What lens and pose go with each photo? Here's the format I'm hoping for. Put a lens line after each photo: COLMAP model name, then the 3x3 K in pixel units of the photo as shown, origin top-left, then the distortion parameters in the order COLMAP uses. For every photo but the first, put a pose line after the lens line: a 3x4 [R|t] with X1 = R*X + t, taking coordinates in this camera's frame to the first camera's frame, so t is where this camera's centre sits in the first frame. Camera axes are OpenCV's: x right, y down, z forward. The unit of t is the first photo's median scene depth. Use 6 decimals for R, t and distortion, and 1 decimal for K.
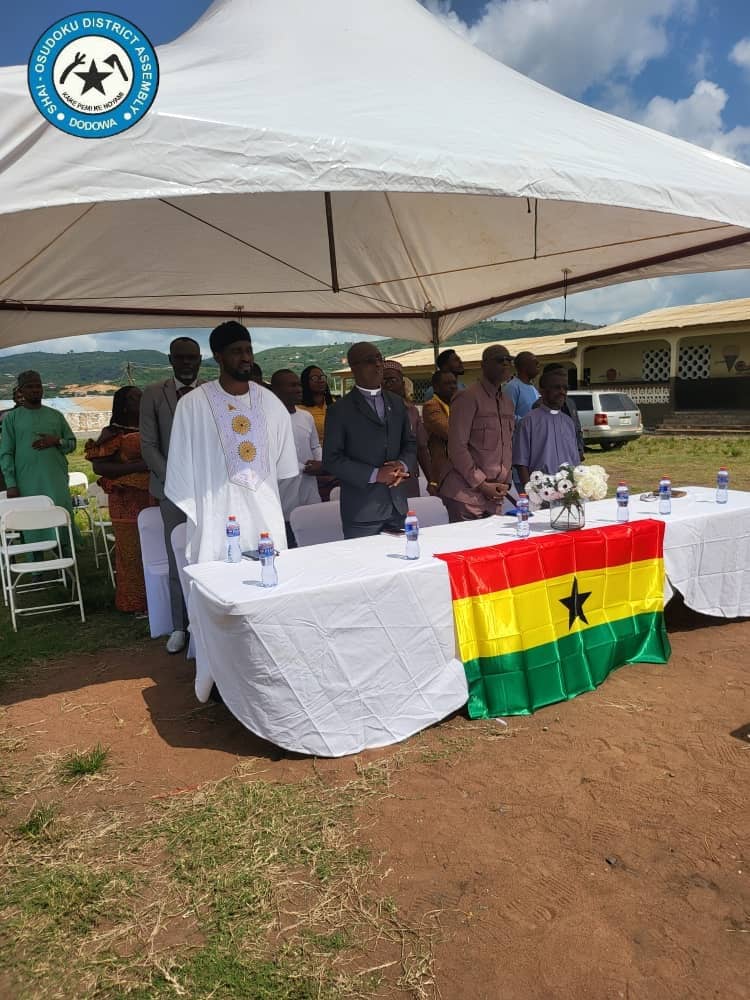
lens RADIAL K [[705.3, 0, 376.1], [0, 705.3, 516.3], [0, 0, 1]] dist [0.035375, -0.039744]
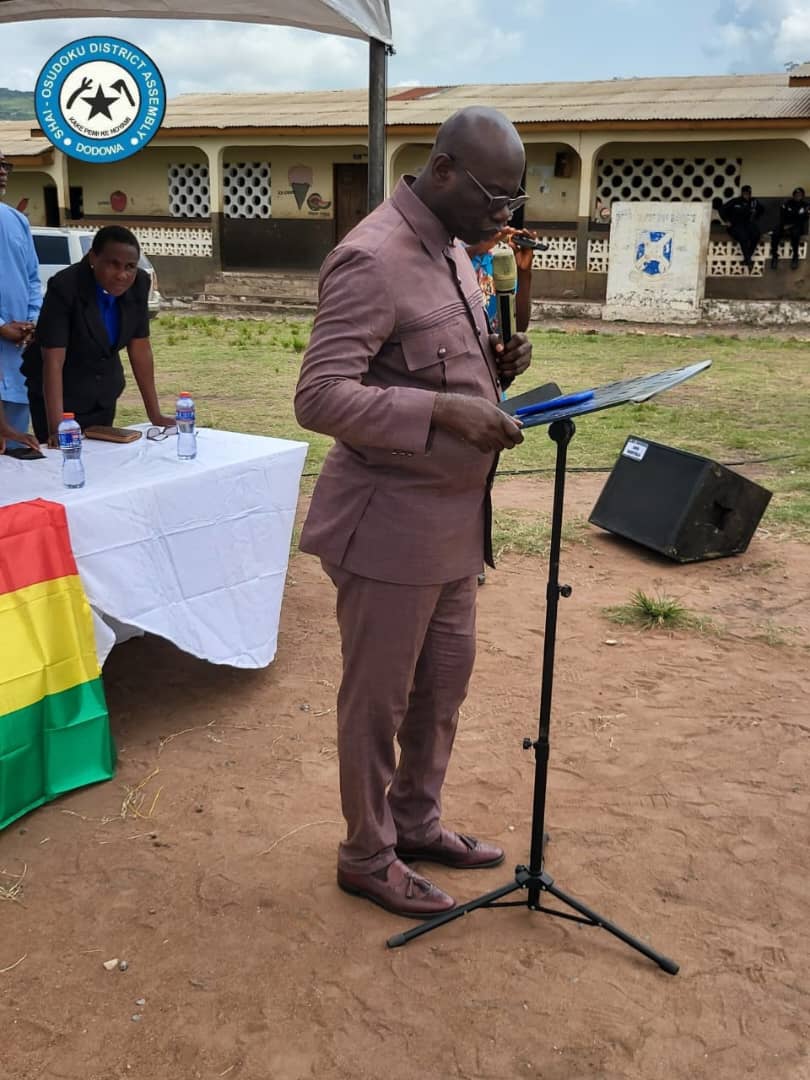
lens RADIAL K [[1190.3, 0, 400.9], [0, 1190.3, 562.7], [0, 0, 1]] dist [0.037325, 0.000000]
pose [[0.866027, -0.086272, 0.492499, 0.174097], [0.037117, 0.993377, 0.108743, -0.033514], [-0.498618, -0.075894, 0.863493, 0.132674]]
